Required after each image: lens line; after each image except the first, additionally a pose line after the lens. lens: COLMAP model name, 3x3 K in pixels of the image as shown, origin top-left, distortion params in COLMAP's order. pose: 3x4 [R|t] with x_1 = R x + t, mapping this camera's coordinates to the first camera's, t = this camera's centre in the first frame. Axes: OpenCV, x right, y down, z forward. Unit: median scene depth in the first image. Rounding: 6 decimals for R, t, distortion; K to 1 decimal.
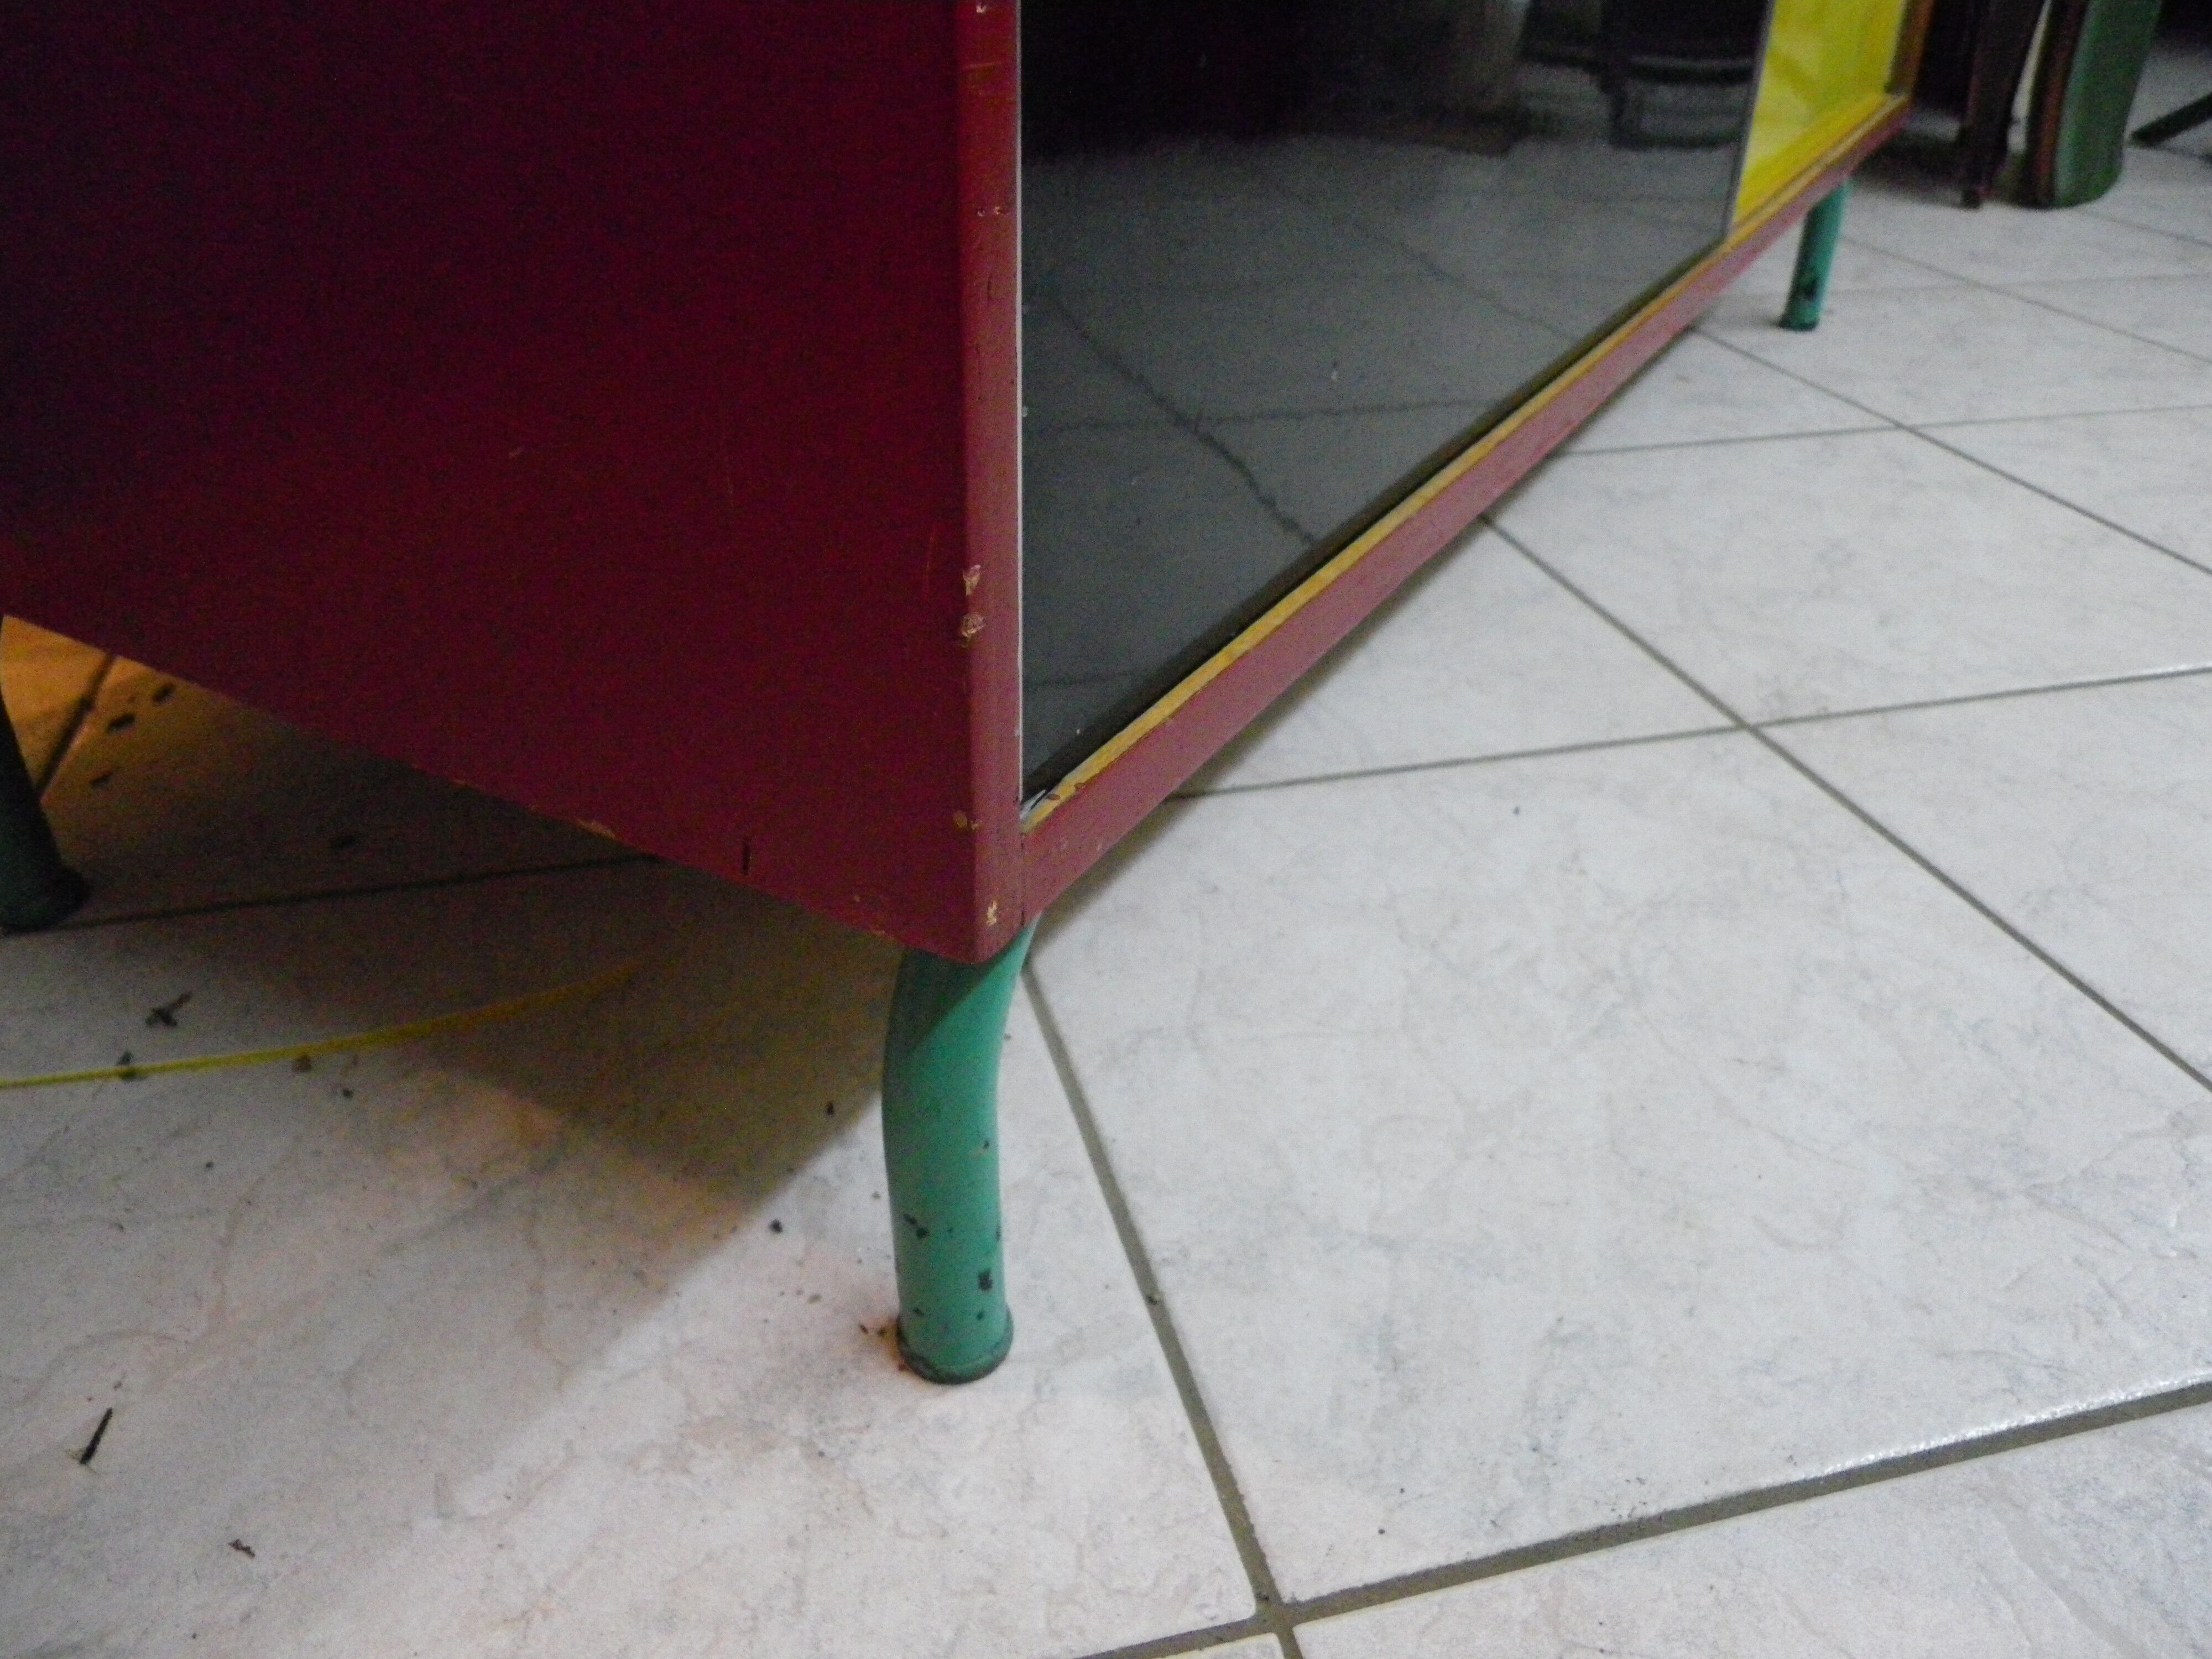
lens RADIAL K [[1669.1, 0, 1098.5], [0, 1669.1, 834.1], [0, 0, 1]] dist [-0.005882, 0.006499]
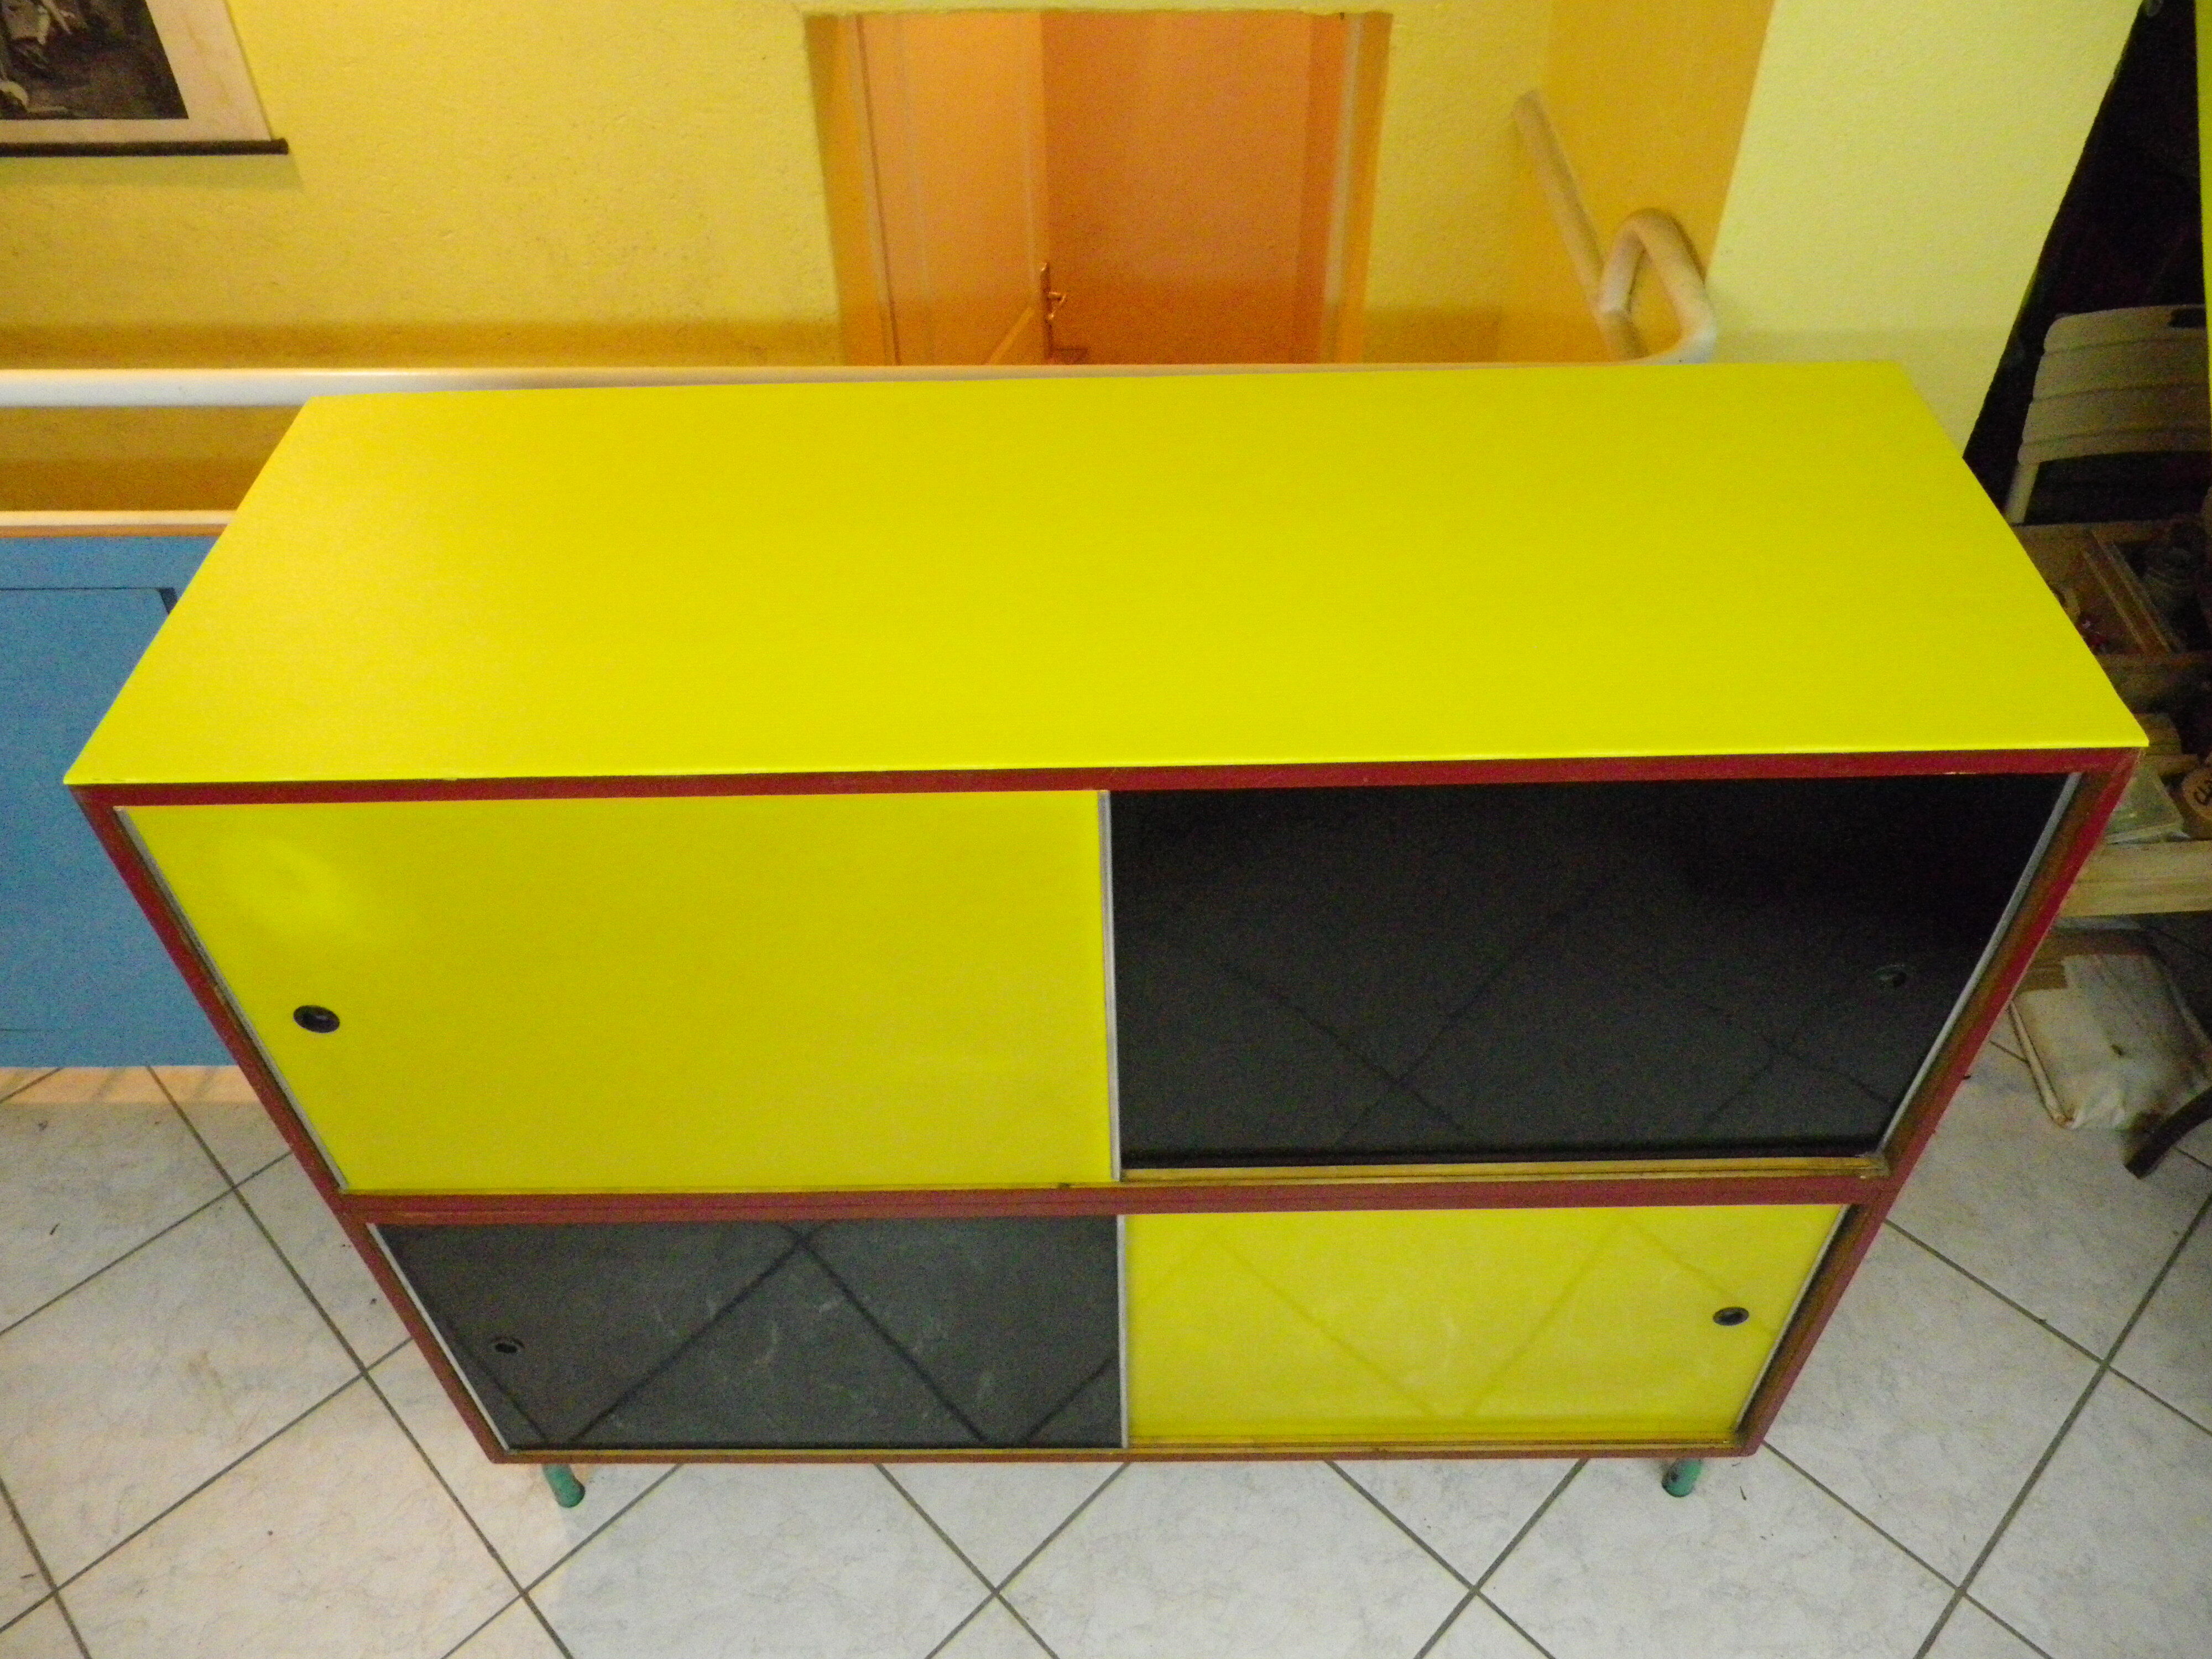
lens RADIAL K [[1669.1, 0, 1103.3], [0, 1669.1, 831.0], [0, 0, 1]] dist [-0.005882, 0.006499]
pose [[0.494583, 0.596511, -0.632110, 1.691076], [-0.427857, 0.800163, 0.420330, -2.557558], [0.756522, 0.062565, 0.650969, -0.633683]]
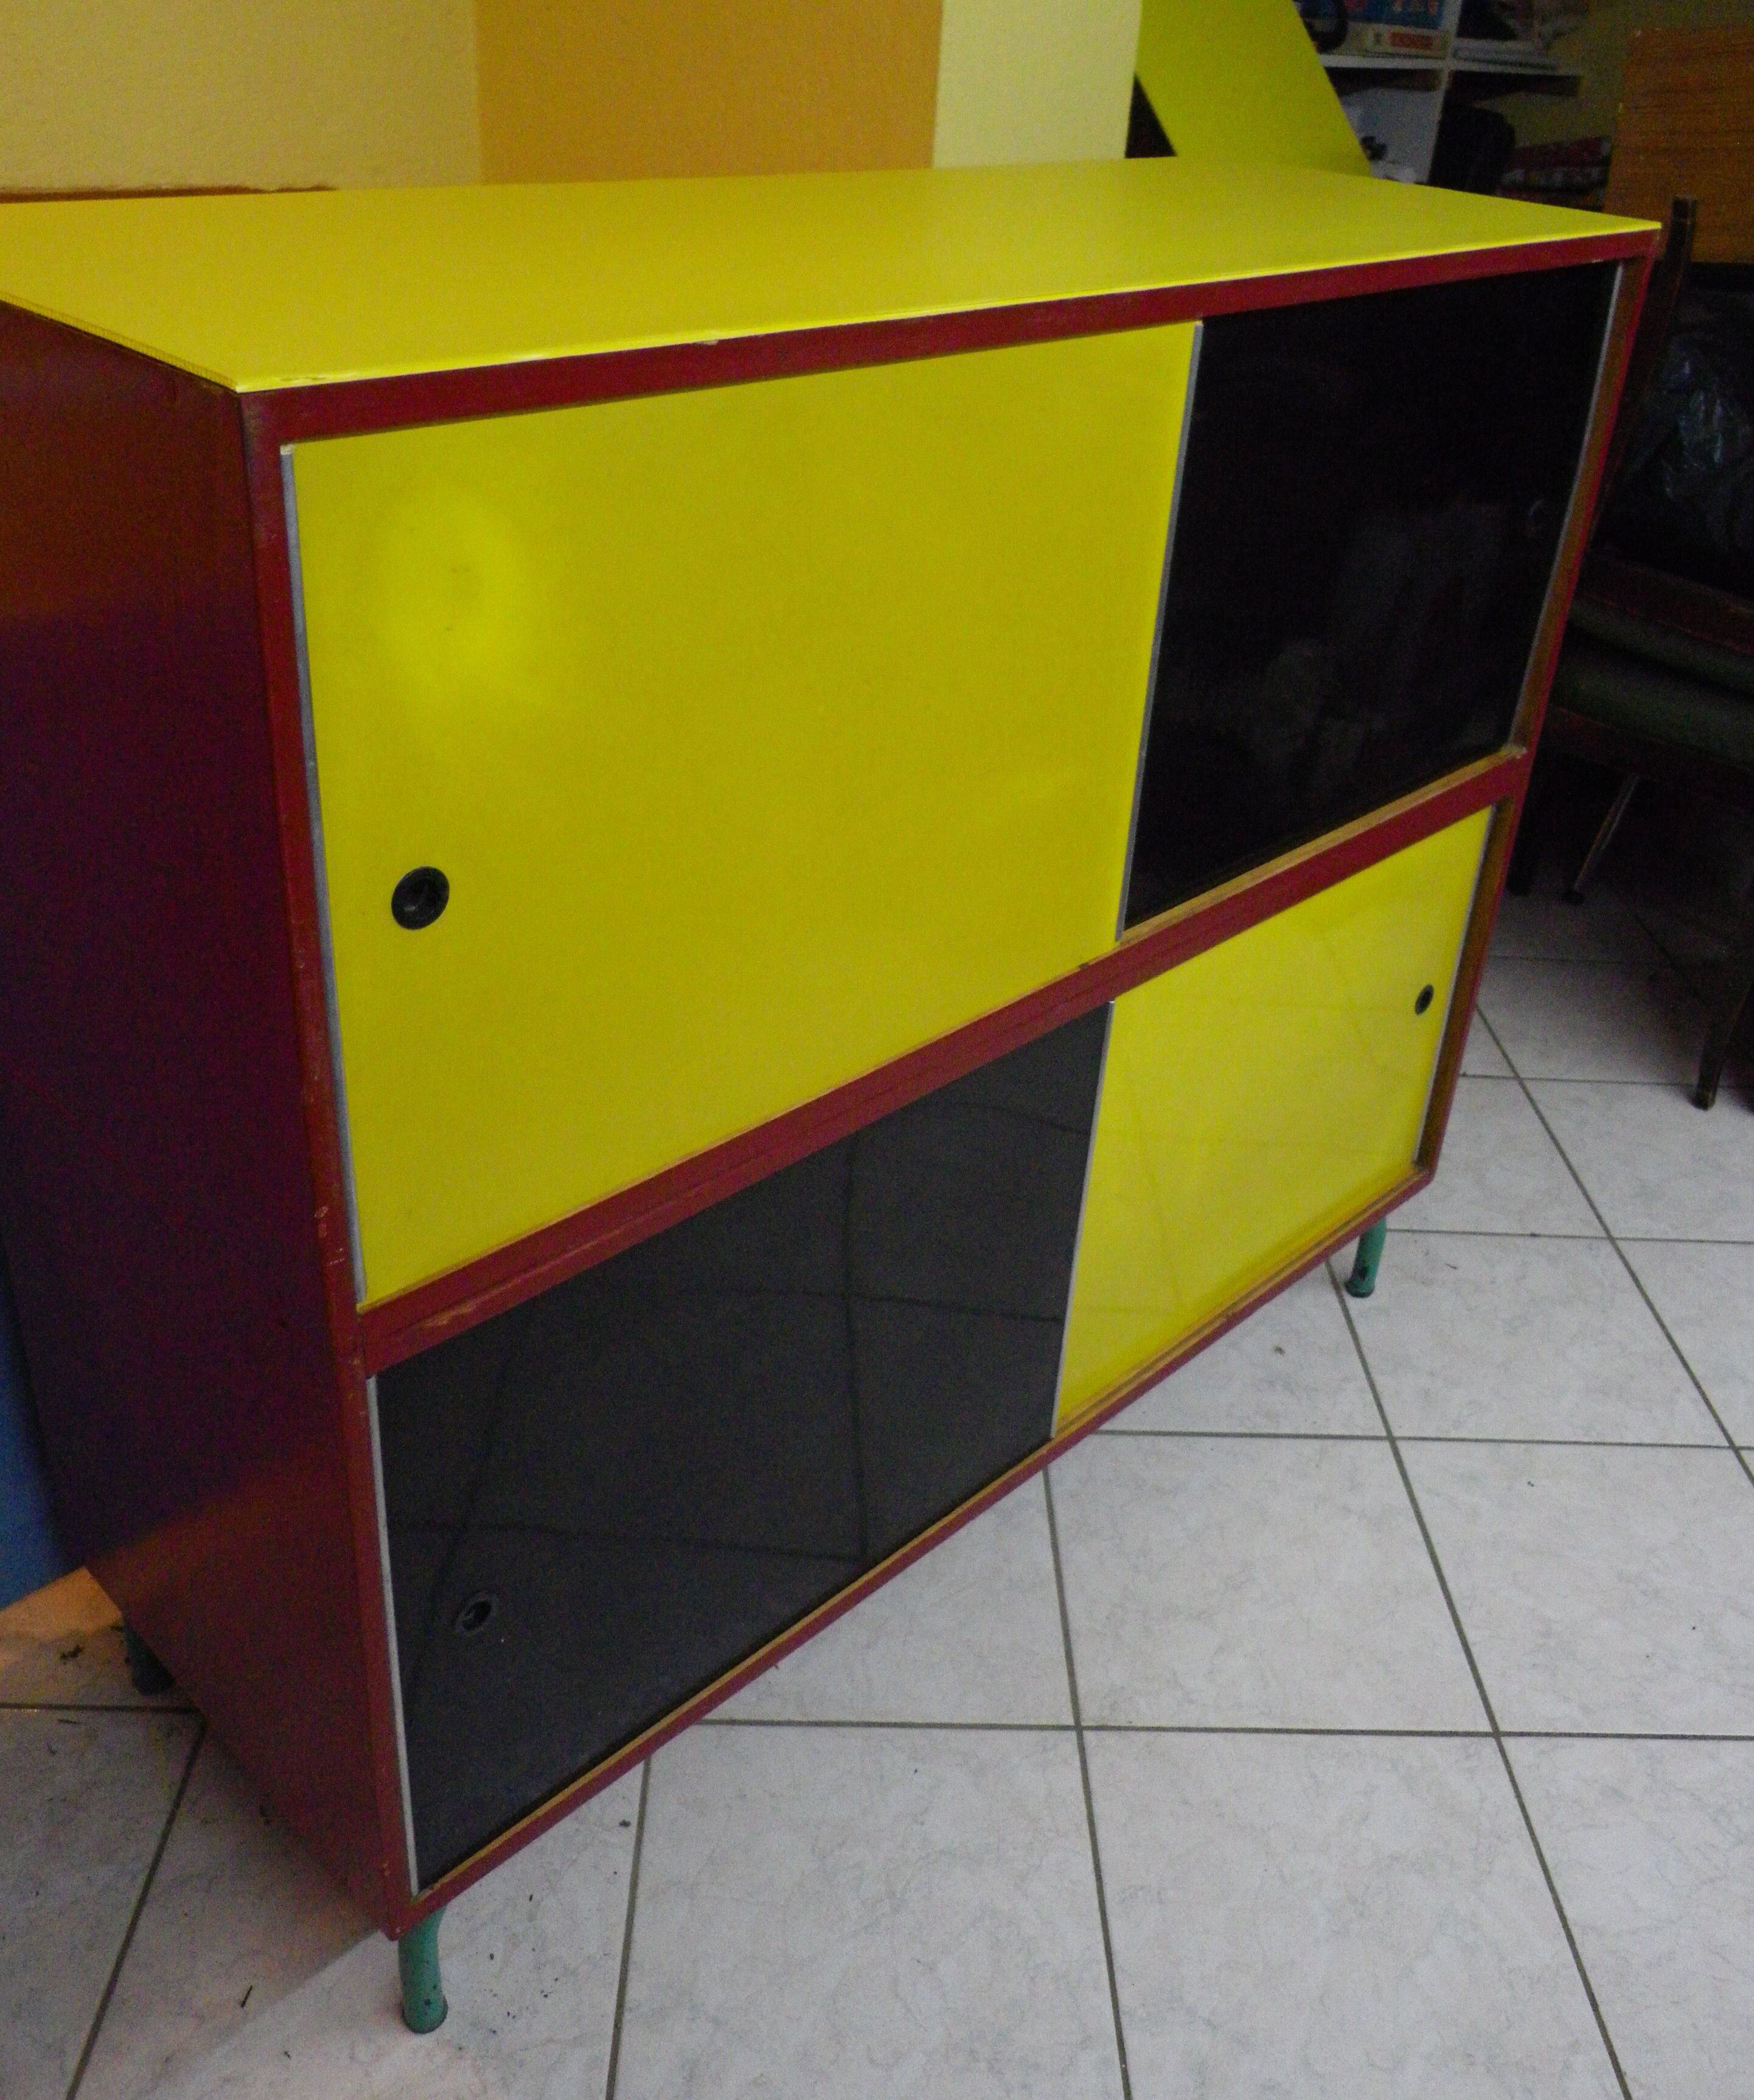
lens RADIAL K [[1832.0, 0, 888.1], [0, 1832.0, 1045.1], [0, 0, 1]] dist [-0.003434, 0.005789]
pose [[0.970614, 0.148664, -0.189227, 0.586464], [-0.152839, 0.988222, -0.007586, -0.990052], [0.185870, 0.036284, 0.981904, -1.383833]]
